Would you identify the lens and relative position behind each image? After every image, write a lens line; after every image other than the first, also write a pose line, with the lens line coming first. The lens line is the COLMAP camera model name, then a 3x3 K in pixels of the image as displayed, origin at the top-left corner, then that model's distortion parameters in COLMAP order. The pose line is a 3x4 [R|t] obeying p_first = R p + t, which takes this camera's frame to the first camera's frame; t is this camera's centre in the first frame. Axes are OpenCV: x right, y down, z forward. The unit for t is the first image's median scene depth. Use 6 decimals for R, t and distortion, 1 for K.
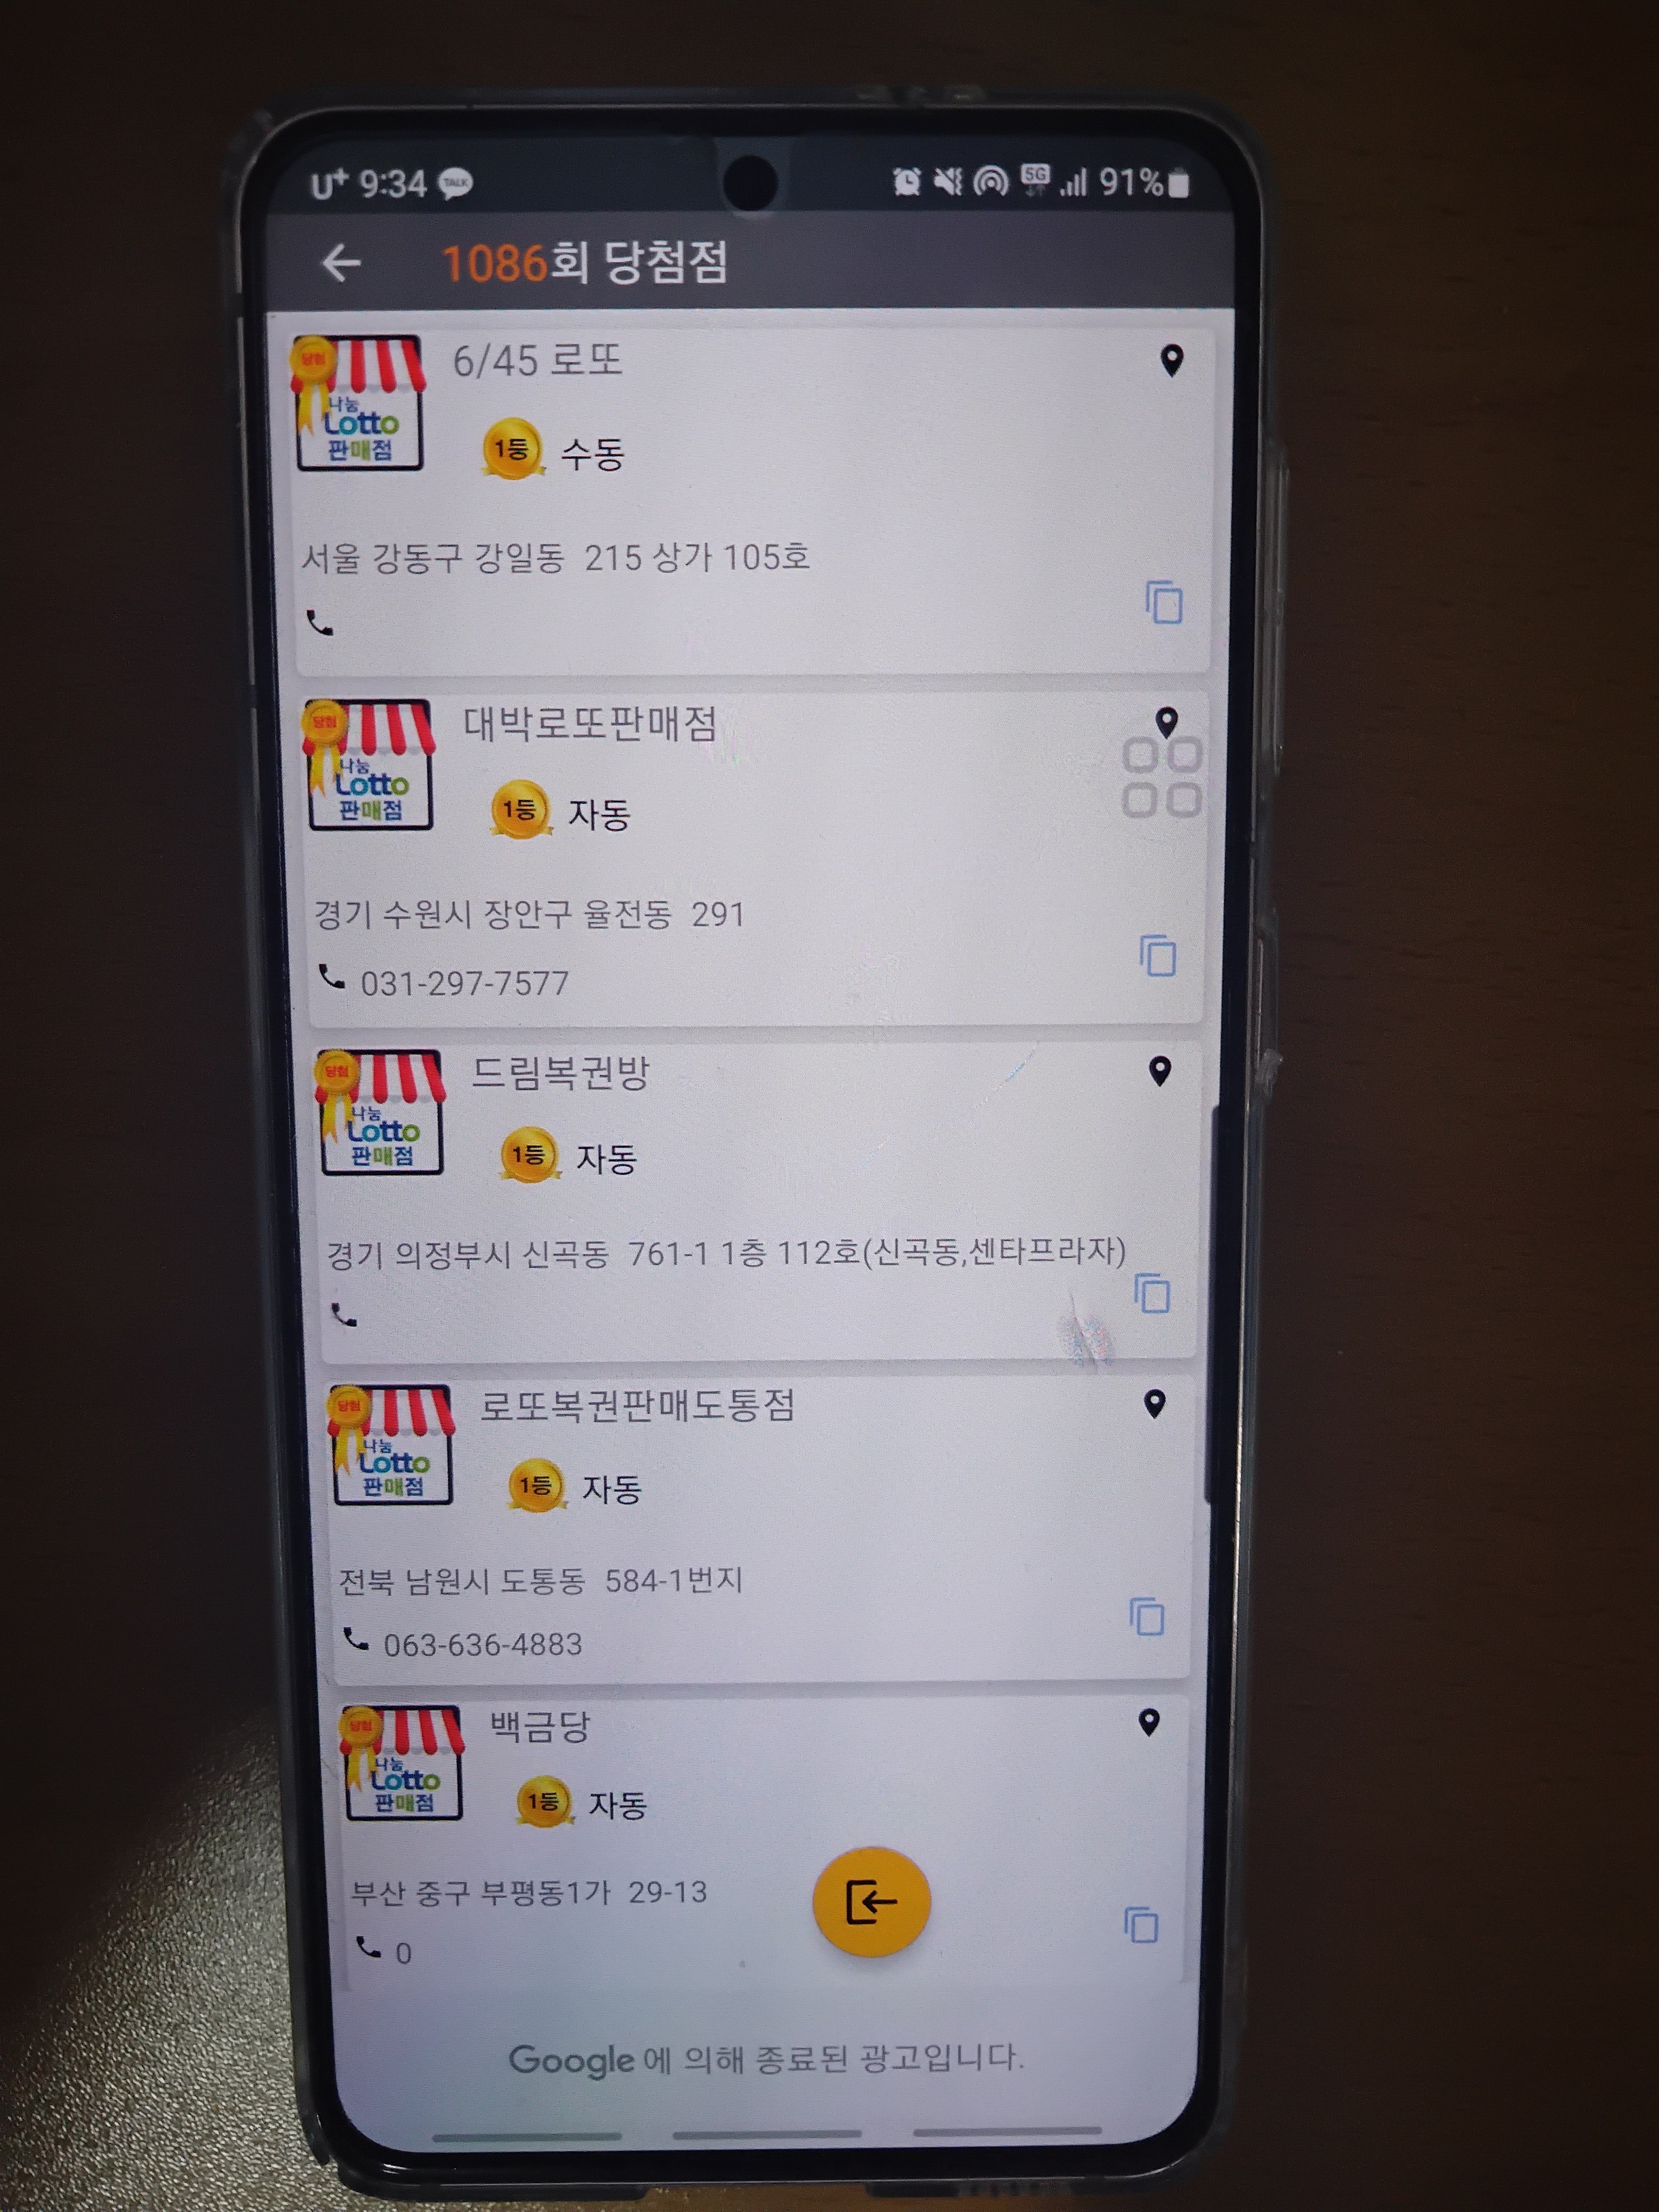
lens RADIAL K [[3635.0, 0, 1021.6], [0, 3635.0, 657.3], [0, 0, 1]] dist [0.002741, -0.008699]
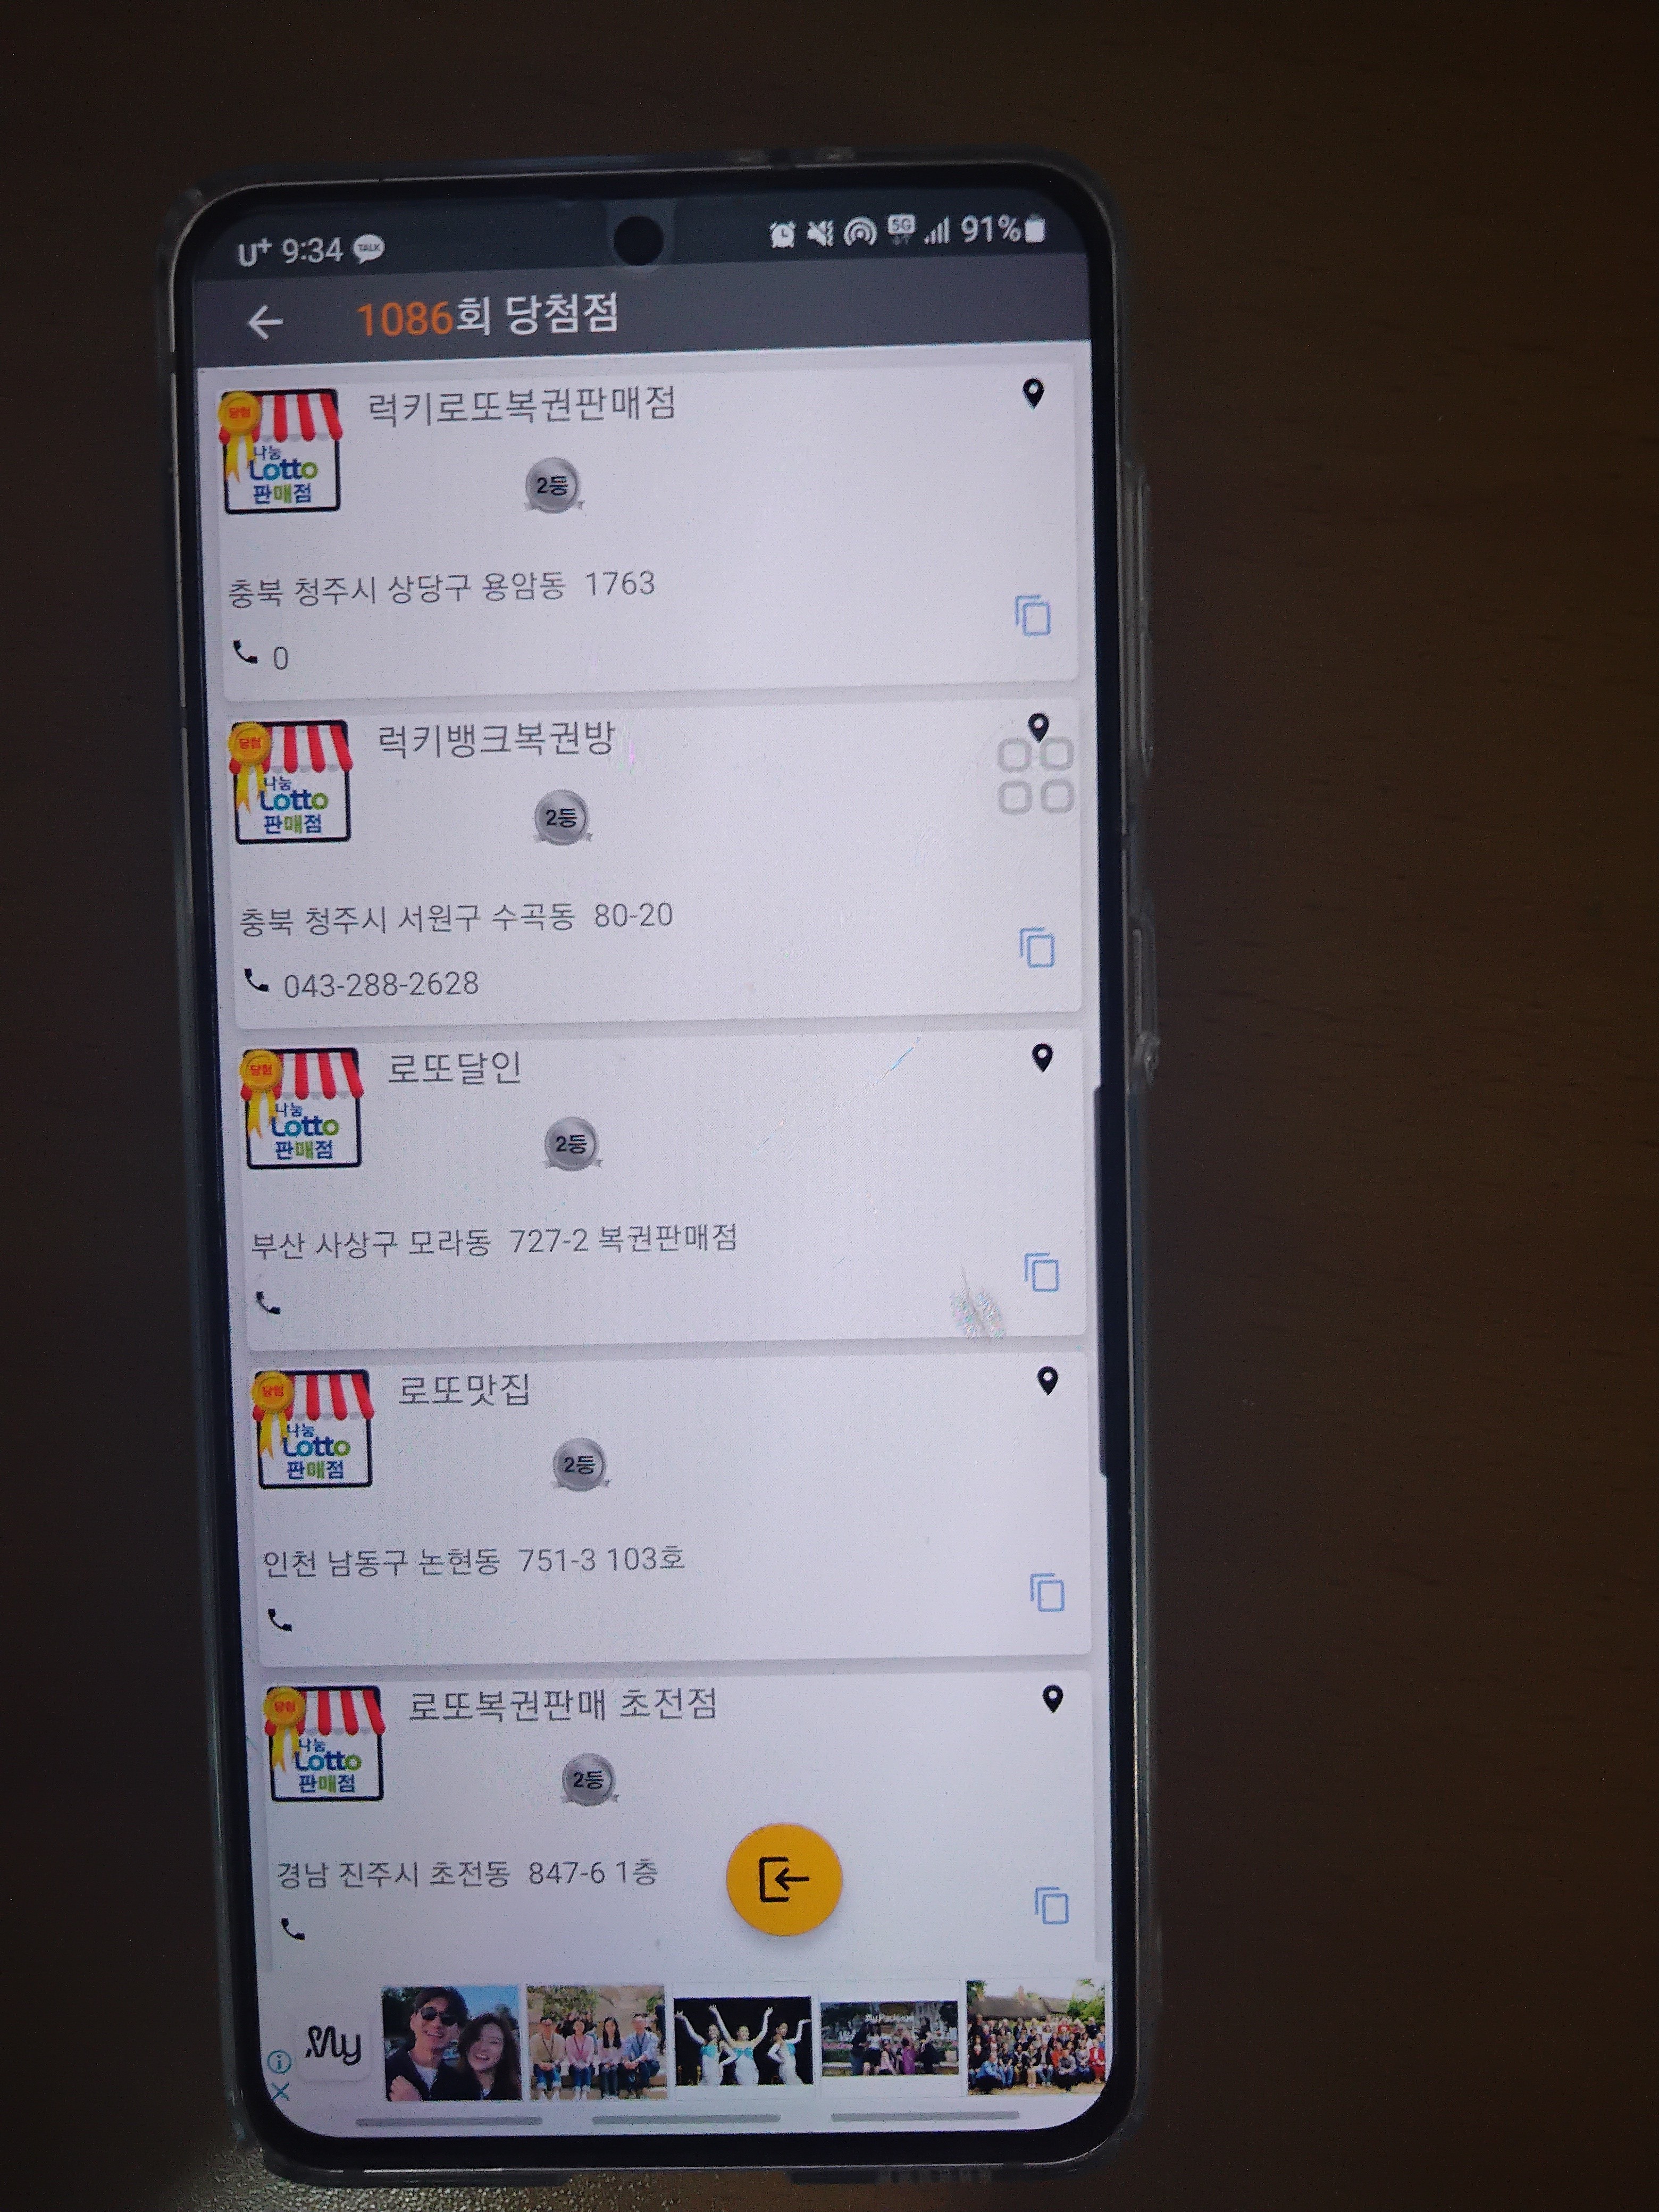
lens RADIAL K [[3329.7, 0, 712.2], [0, 3329.7, 855.2], [0, 0, 1]] dist [-0.028893, 0.091485]
pose [[0.998065, -0.026567, -0.056218, -0.001511], [0.018721, 0.990566, -0.135752, 0.186857], [0.059294, 0.134436, 0.989147, 0.042683]]
